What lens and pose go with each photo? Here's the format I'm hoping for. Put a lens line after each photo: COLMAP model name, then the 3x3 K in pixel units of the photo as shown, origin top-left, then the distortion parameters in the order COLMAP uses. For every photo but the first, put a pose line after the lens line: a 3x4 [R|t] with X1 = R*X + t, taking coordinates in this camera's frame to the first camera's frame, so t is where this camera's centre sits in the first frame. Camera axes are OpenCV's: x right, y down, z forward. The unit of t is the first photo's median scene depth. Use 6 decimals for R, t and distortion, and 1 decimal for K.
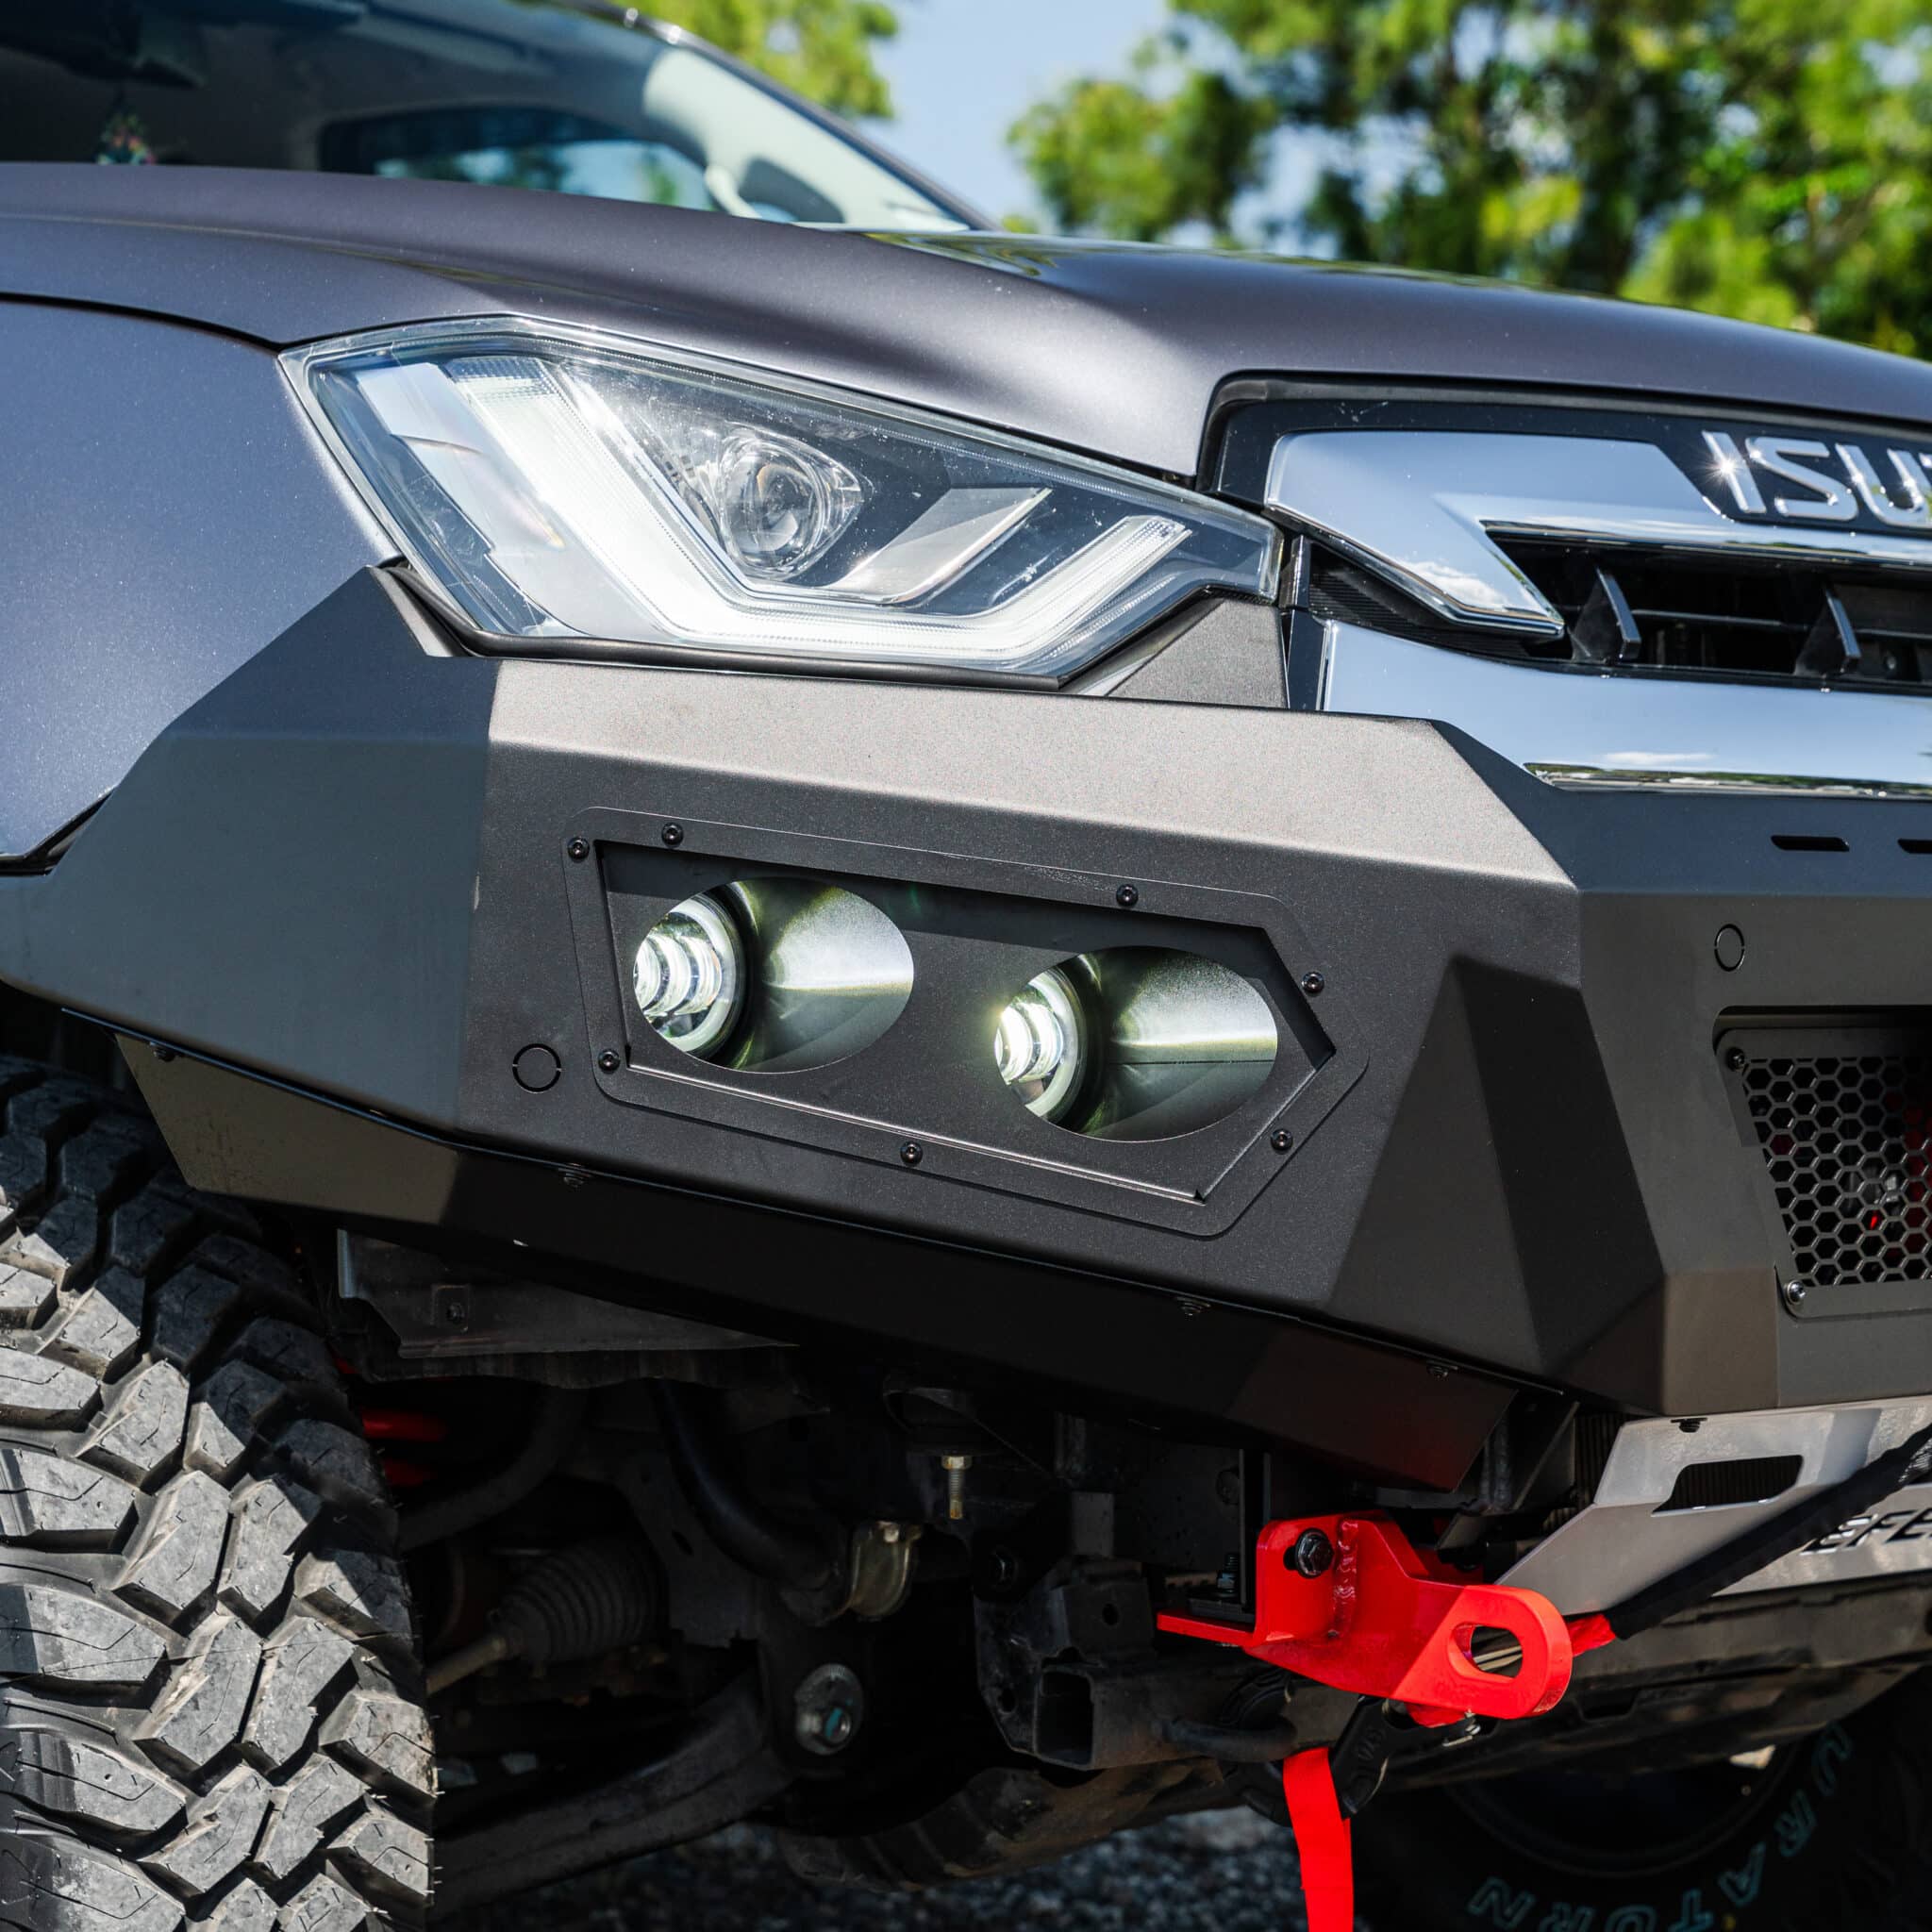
lens RADIAL K [[4892.9, 0, 966.0], [0, 4892.9, 966.0], [0, 0, 1]] dist [0.020217, 0.255187]
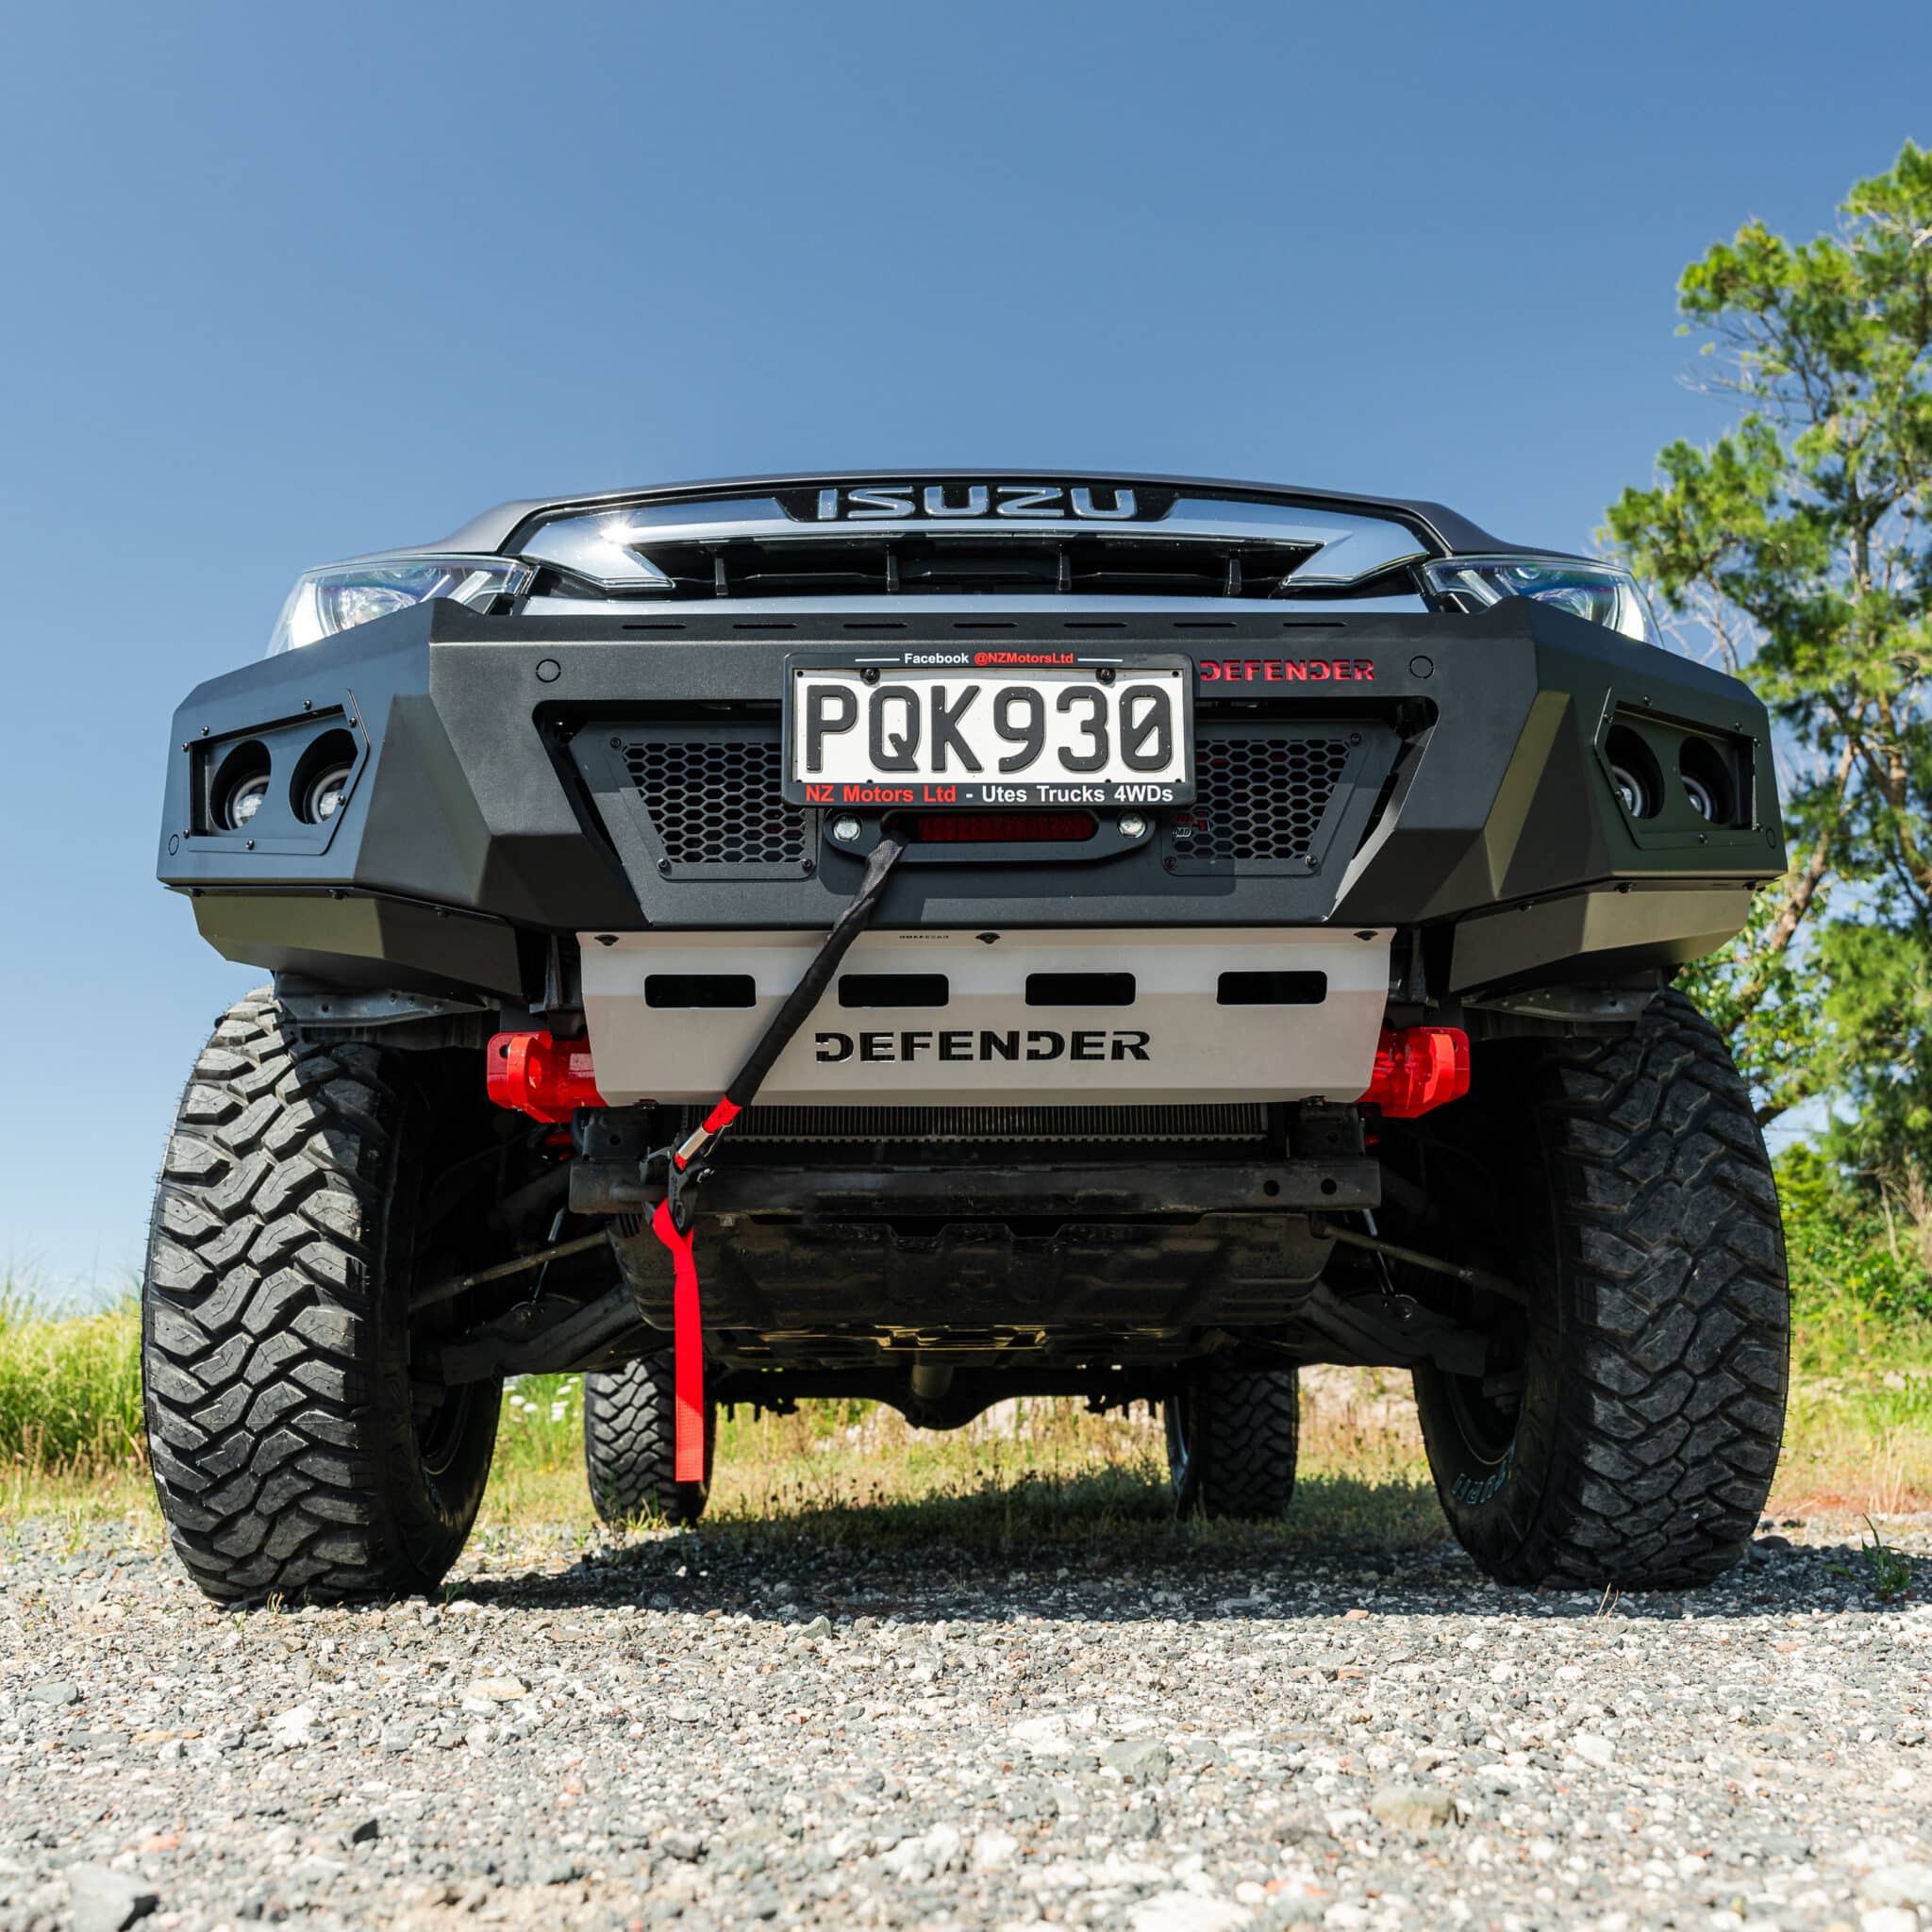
lens RADIAL K [[1996.4, 0, 956.6], [0, 1996.4, 967.8], [0, 0, 1]] dist [-0.012277, 0.001593]
pose [[0.751225, -0.162864, -0.639638, 0.703291], [0.012809, 0.972495, -0.232572, 0.271459], [0.659922, 0.166521, 0.732648, 0.527639]]
